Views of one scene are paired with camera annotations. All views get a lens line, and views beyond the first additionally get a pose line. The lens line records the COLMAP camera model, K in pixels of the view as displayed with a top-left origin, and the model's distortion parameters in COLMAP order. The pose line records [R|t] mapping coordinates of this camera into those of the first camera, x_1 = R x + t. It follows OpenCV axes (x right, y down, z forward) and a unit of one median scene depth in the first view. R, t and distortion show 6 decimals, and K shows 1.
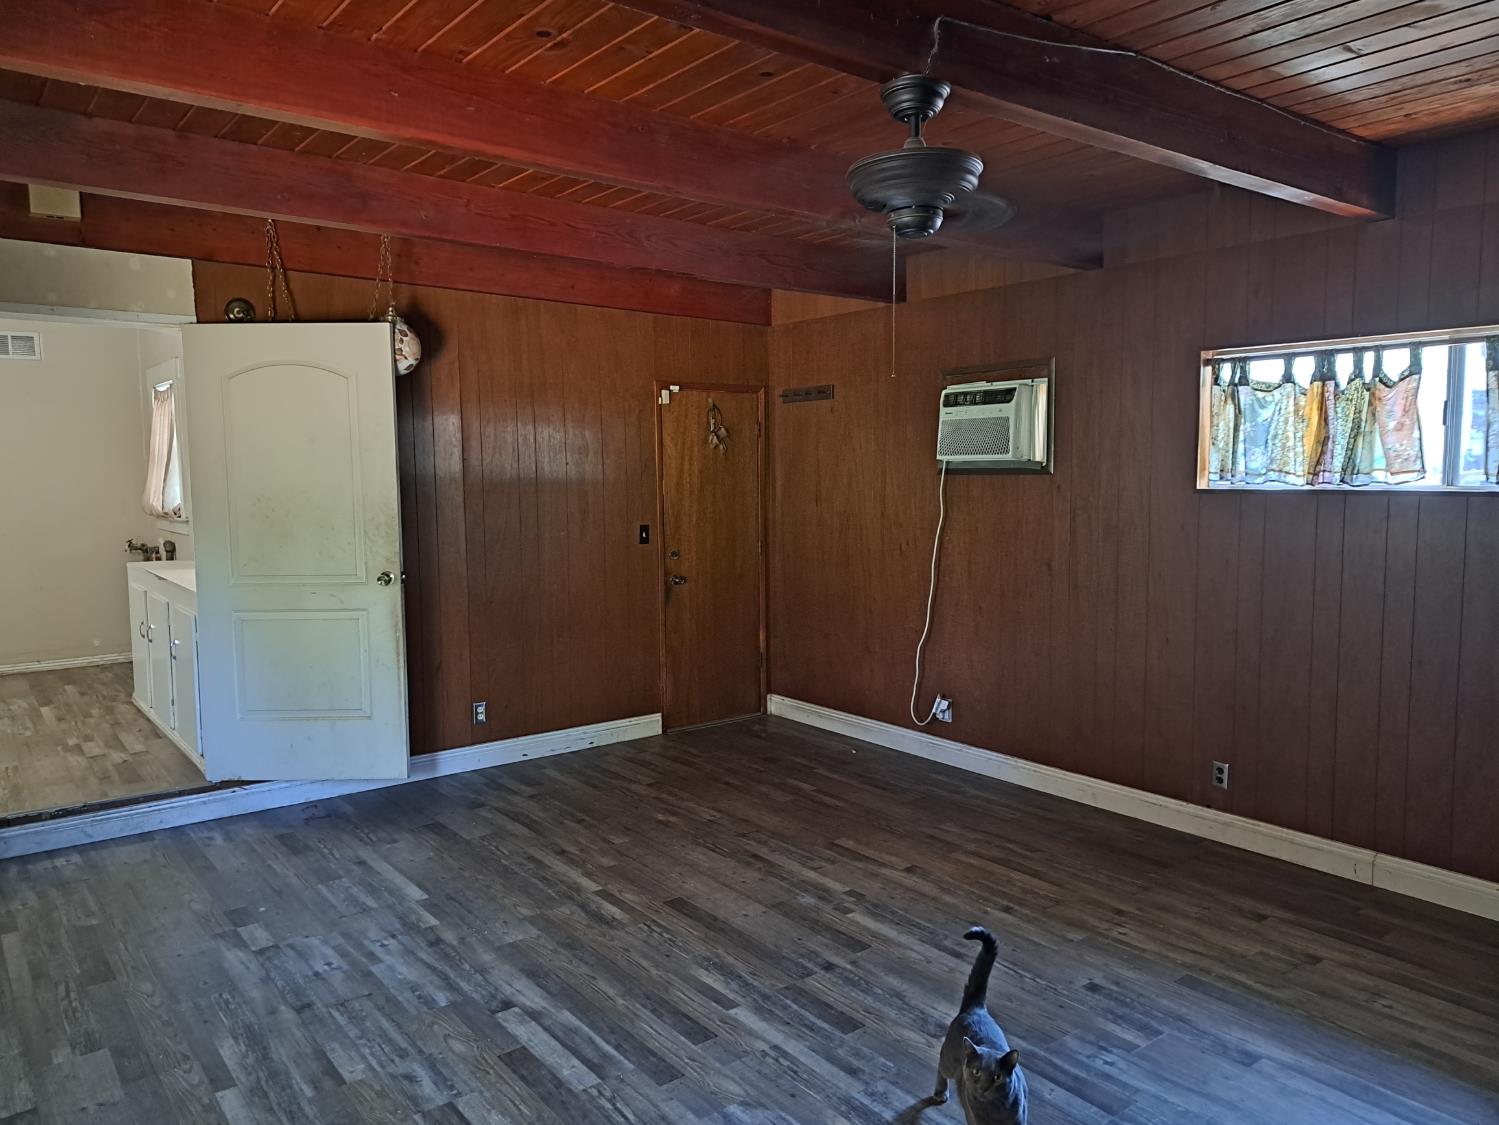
lens RADIAL K [[1069.0, 0, 745.9], [0, 1069.0, 566.3], [0, 0, 1]] dist [0.052523, -0.016556]
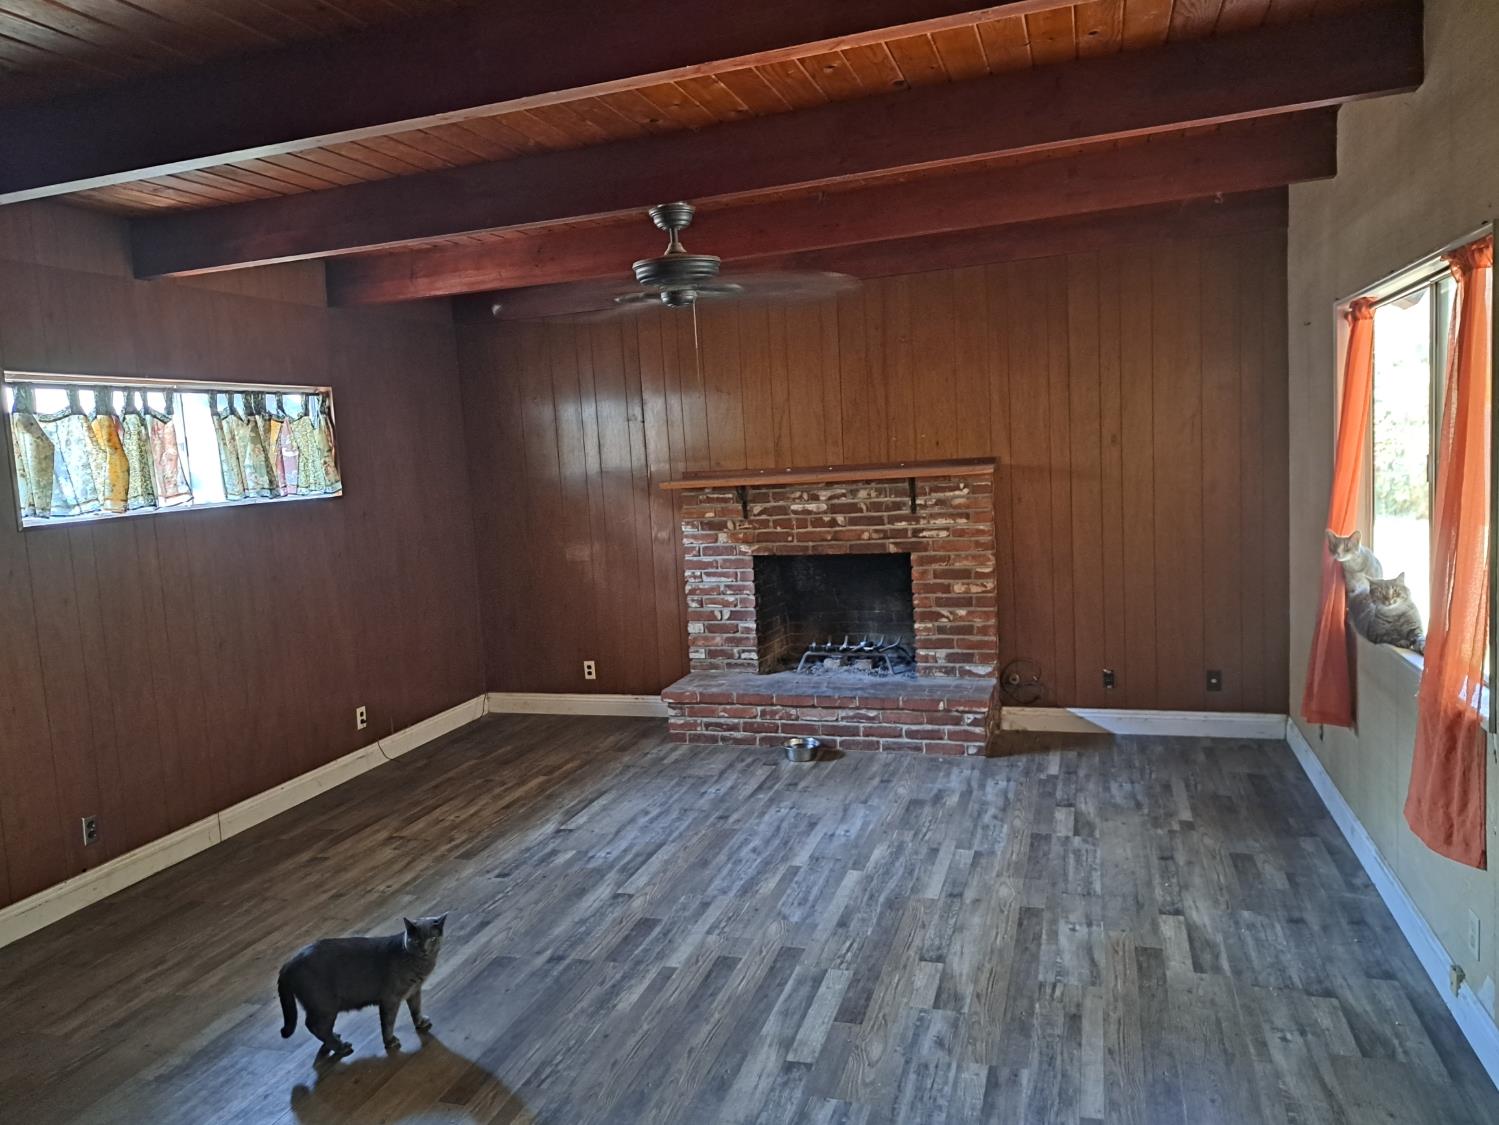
lens RADIAL K [[1069.0, 0, 745.0], [0, 1069.0, 561.4], [0, 0, 1]] dist [0.052523, -0.016556]
pose [[-0.559231, -0.049132, 0.827554, -0.885360], [0.143154, 0.977523, 0.154774, -0.133875], [-0.816558, 0.205023, -0.539628, 1.384226]]
